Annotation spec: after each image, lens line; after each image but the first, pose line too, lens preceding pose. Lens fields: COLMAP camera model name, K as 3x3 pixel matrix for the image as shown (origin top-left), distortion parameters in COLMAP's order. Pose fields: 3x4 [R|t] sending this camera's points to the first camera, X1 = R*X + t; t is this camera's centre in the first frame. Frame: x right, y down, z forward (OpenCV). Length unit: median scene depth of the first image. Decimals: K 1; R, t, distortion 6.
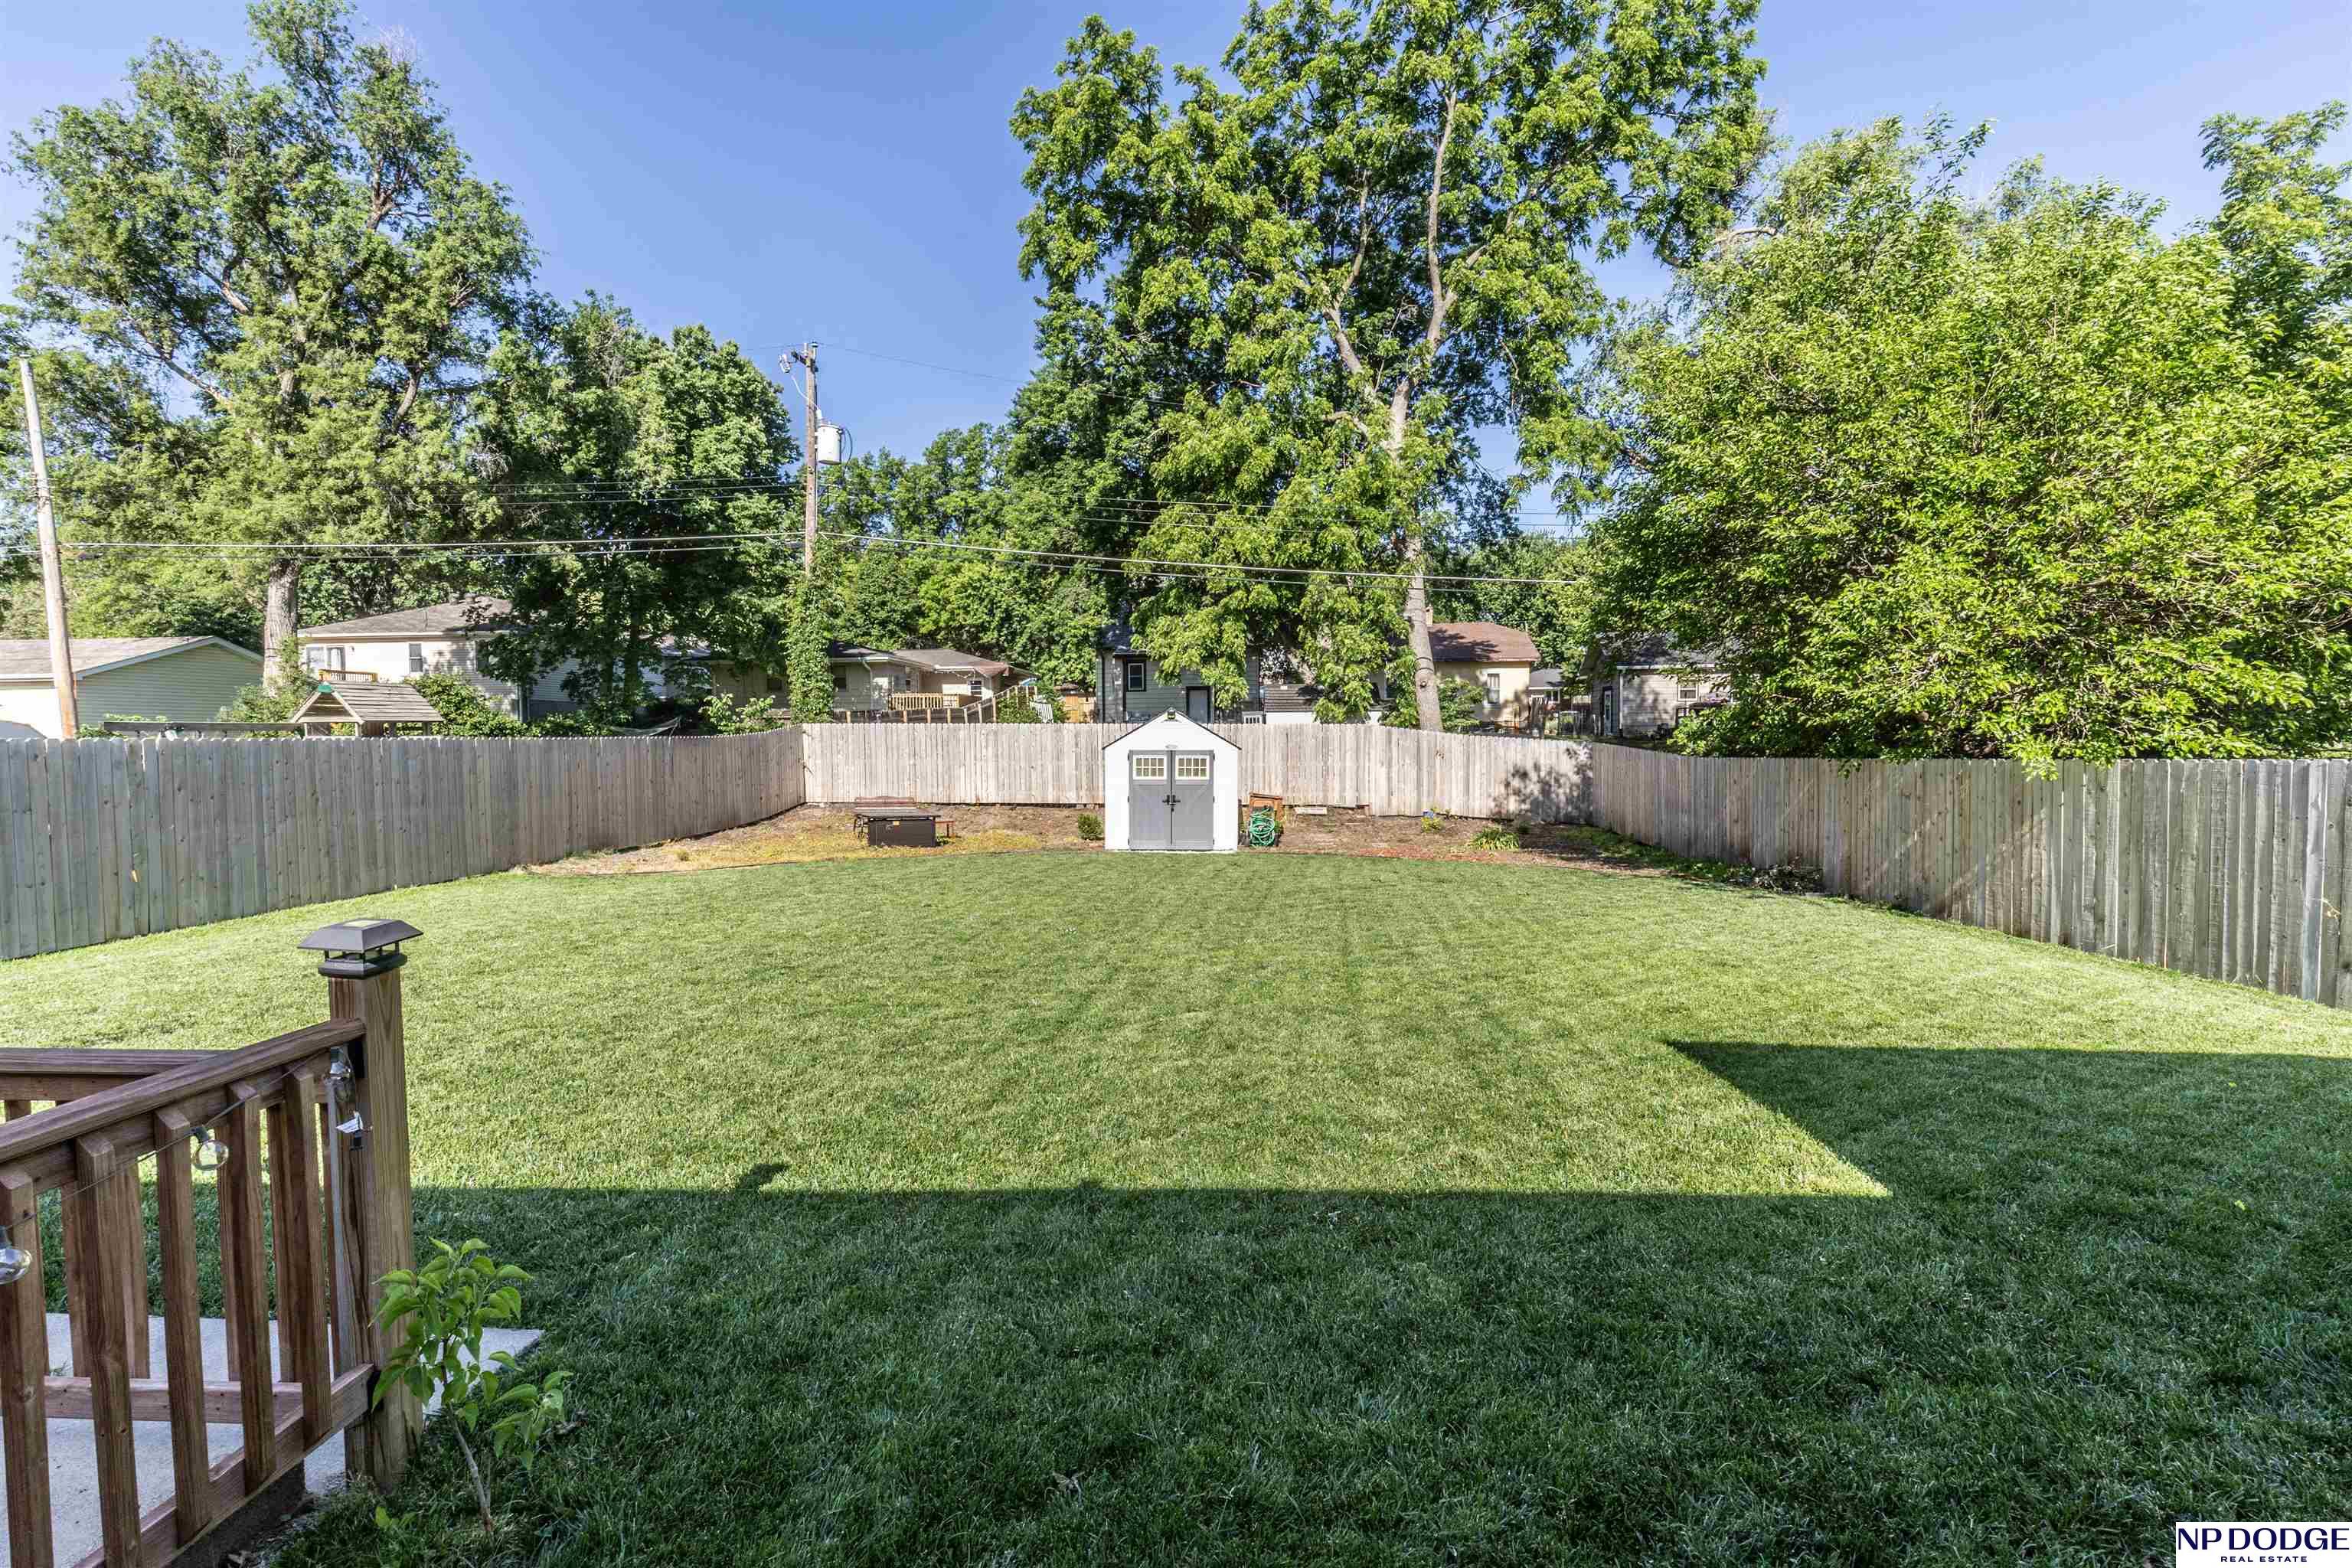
lens RADIAL K [[1066.1, 0, 1186.9], [0, 1066.1, 775.7], [0, 0, 1]] dist [0.005776, -0.000461]
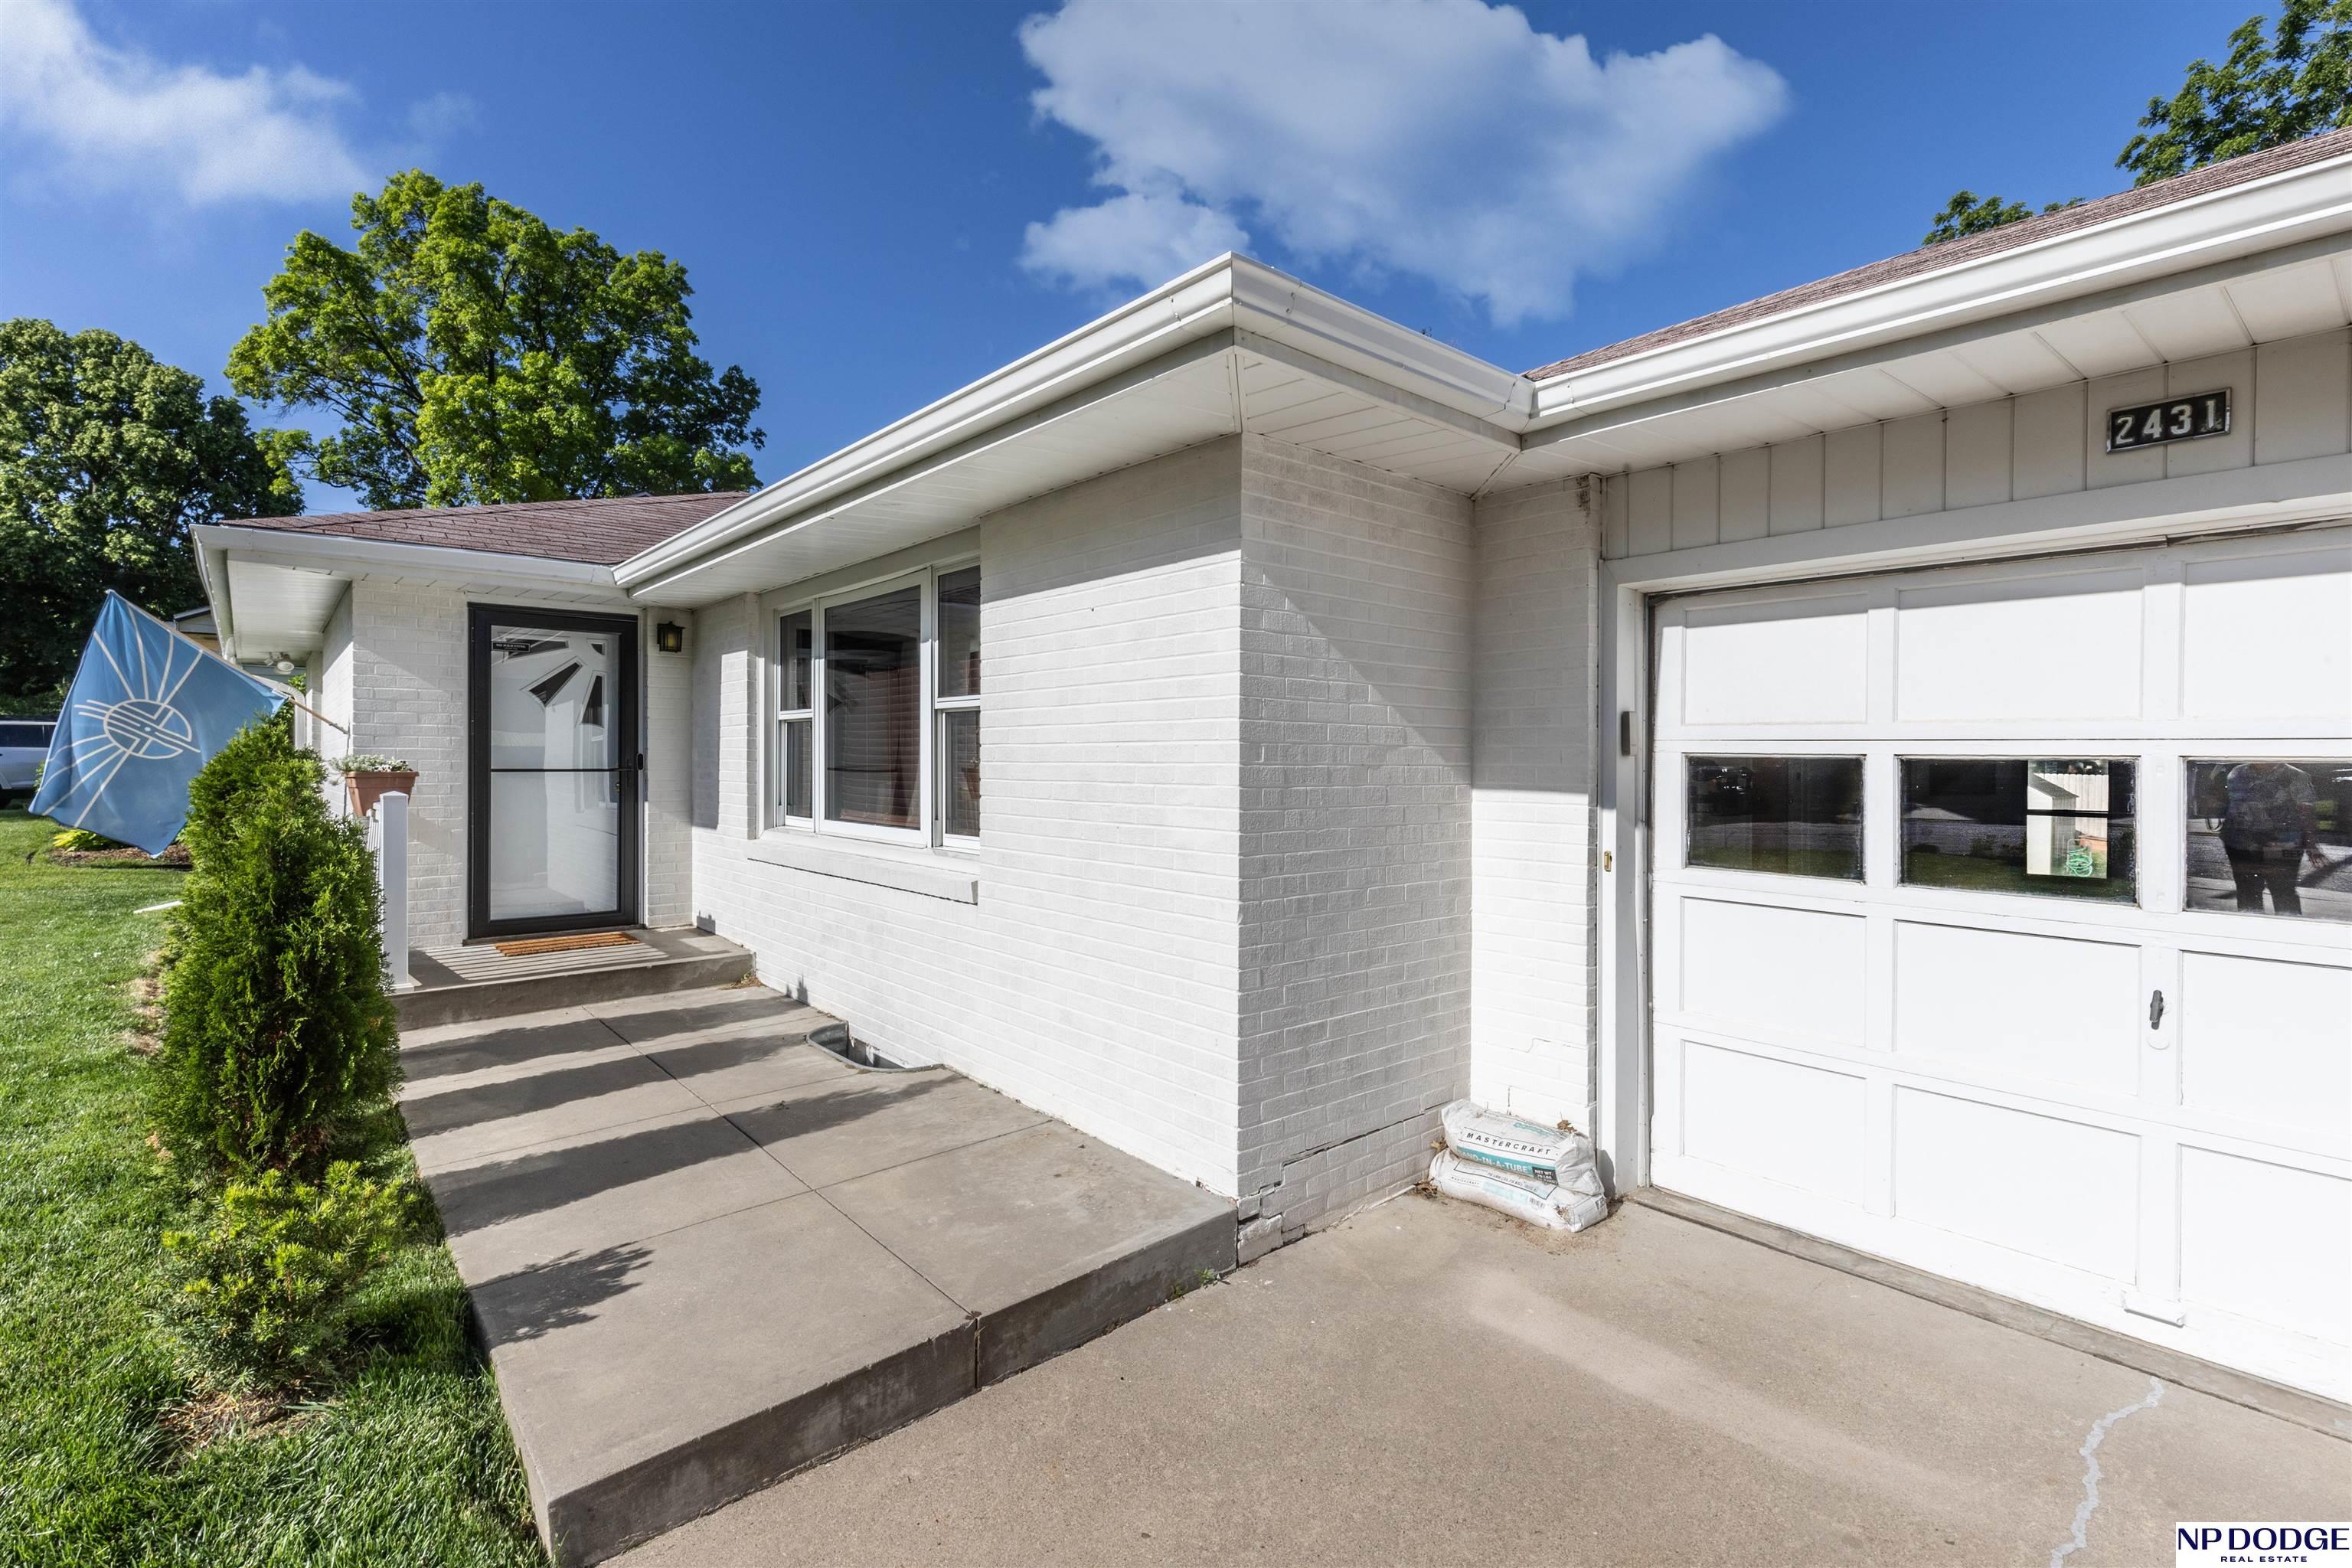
lens RADIAL K [[1066.1, 0, 1180.4], [0, 1066.1, 757.6], [0, 0, 1]] dist [0.005776, -0.000461]
pose [[0.706718, 0.010775, -0.707413, 0.138593], [-0.039239, 0.998942, -0.023986, -0.004389], [0.706406, 0.044710, 0.706394, -0.412093]]
